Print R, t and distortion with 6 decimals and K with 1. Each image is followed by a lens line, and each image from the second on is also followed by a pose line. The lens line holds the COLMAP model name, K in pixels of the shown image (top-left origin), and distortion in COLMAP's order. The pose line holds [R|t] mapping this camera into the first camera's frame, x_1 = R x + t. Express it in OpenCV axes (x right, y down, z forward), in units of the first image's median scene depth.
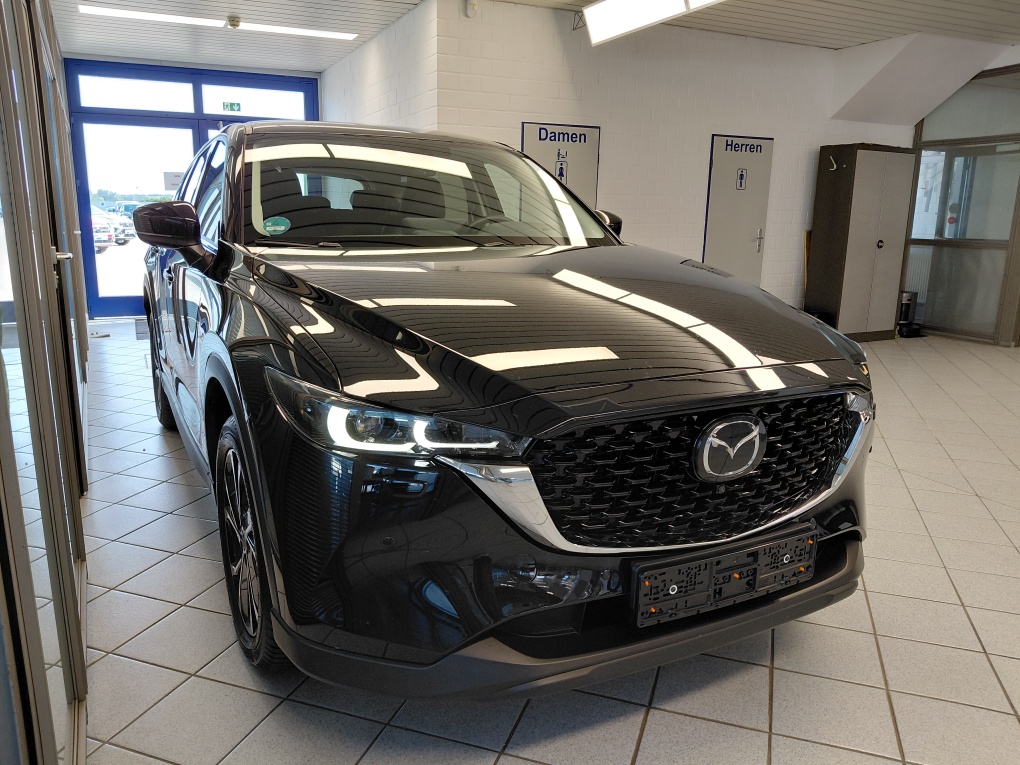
lens RADIAL K [[777.9, 0, 510.0], [0, 777.9, 382.5], [0, 0, 1]] dist [-0.009568, -0.027258]
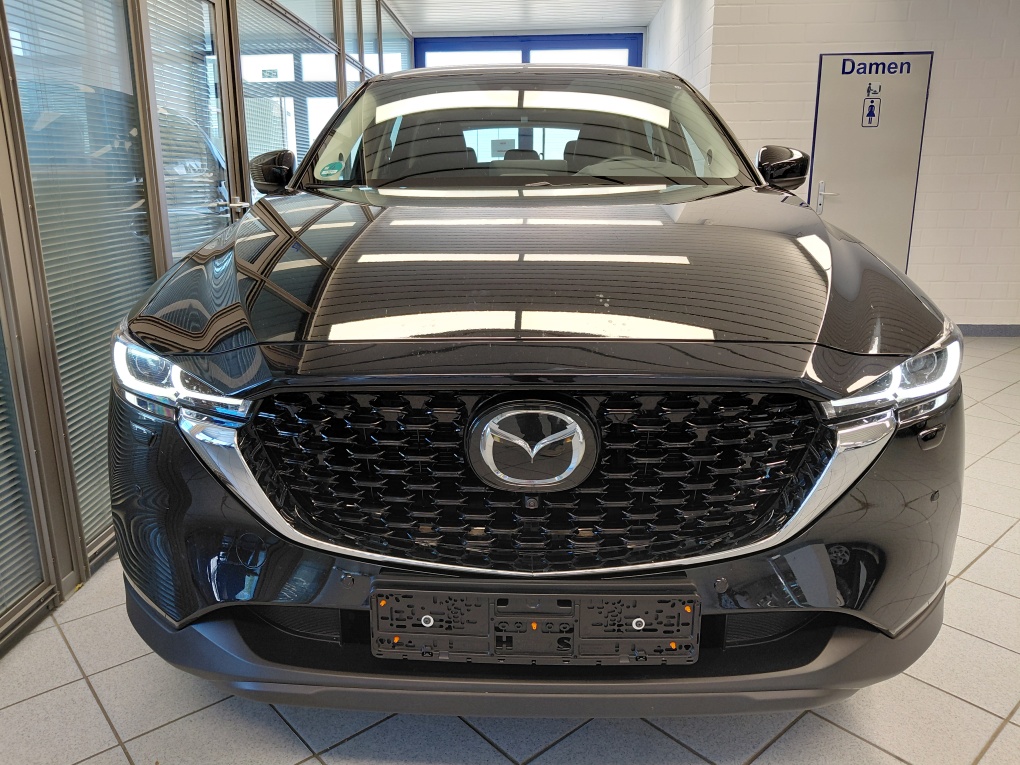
lens RADIAL K [[777.9, 0, 510.0], [0, 777.9, 382.5], [0, 0, 1]] dist [-0.009568, -0.027258]
pose [[0.865344, 0.101521, -0.490789, 0.595012], [-0.083198, 0.994780, 0.059080, -0.013809], [0.494225, -0.010291, 0.869273, 0.368054]]
